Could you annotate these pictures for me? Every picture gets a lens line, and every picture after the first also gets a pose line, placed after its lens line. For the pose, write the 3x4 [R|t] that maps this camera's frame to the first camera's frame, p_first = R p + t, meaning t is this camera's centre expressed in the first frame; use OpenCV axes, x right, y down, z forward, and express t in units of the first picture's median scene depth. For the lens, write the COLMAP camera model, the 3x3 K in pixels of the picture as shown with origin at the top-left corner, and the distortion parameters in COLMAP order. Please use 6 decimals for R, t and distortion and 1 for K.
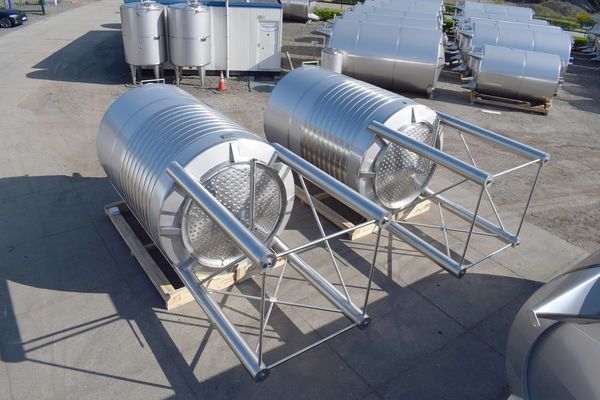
lens RADIAL K [[472.0, 0, 297.2], [0, 472.0, 200.2], [0, 0, 1]] dist [-0.086539, 0.001695]
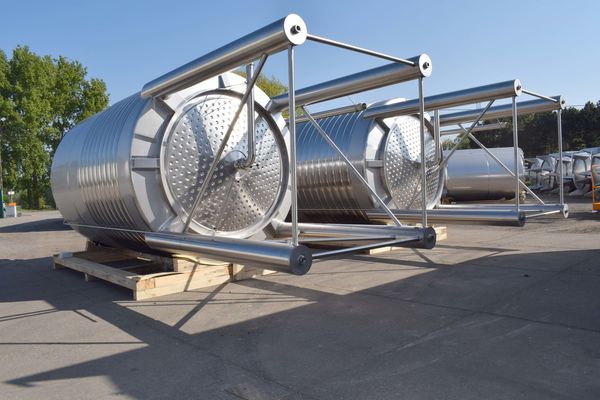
lens RADIAL K [[472.0, 0, 300.3], [0, 472.0, 202.3], [0, 0, 1]] dist [-0.086539, 0.001695]
pose [[0.989379, -0.095716, 0.109392, -0.110833], [0.134944, 0.884535, -0.446528, 0.485582], [-0.054021, 0.456548, 0.888057, 0.347736]]
